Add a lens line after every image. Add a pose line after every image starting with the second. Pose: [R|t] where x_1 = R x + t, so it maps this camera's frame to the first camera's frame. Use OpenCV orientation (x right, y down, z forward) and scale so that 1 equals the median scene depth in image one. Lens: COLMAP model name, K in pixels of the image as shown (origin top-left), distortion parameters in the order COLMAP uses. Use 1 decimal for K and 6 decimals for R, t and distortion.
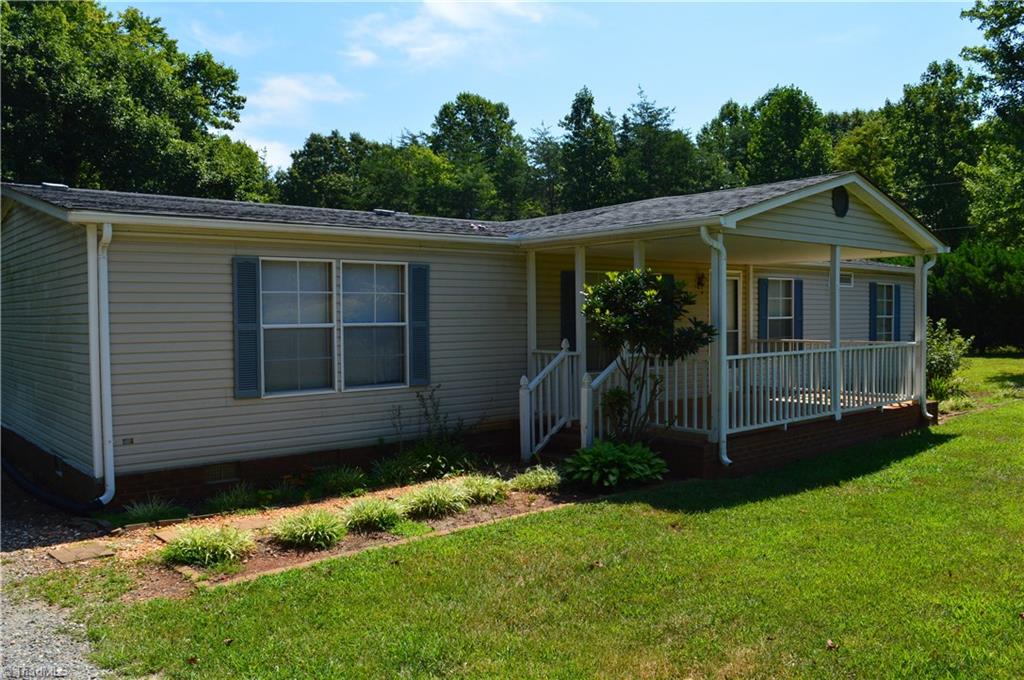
lens RADIAL K [[822.4, 0, 508.7], [0, 822.4, 345.6], [0, 0, 1]] dist [-0.088578, 0.018510]
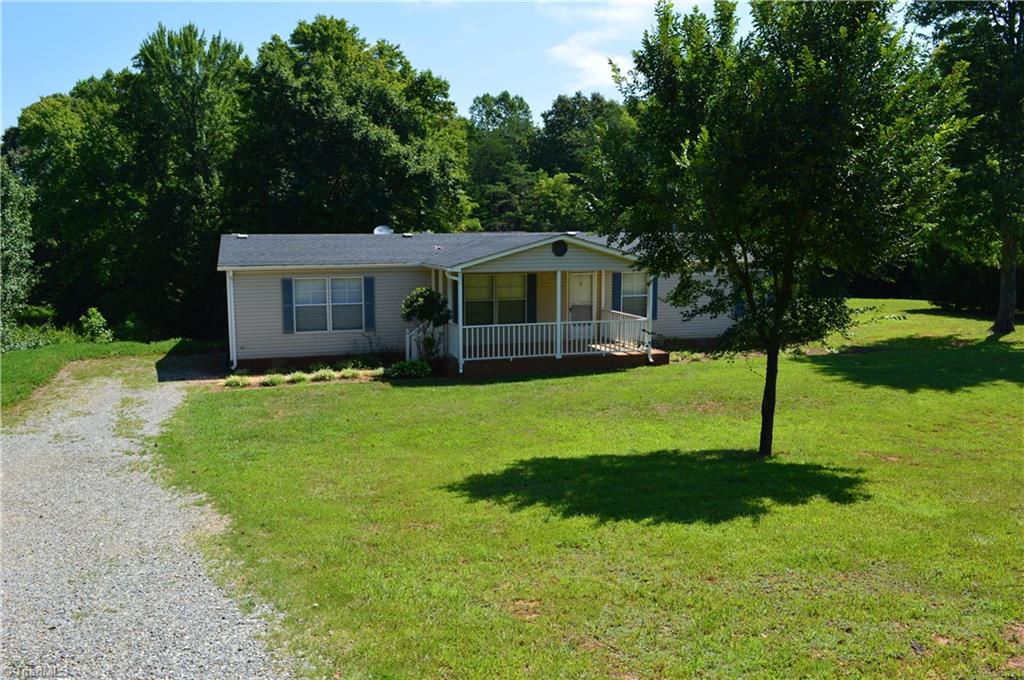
lens RADIAL K [[822.4, 0, 508.7], [0, 822.4, 345.6], [0, 0, 1]] dist [-0.088578, 0.018510]
pose [[0.918370, 0.060412, -0.391085, 1.084163], [-0.019887, 0.994075, 0.106858, -0.152524], [0.395224, -0.090358, 0.914130, -0.883314]]
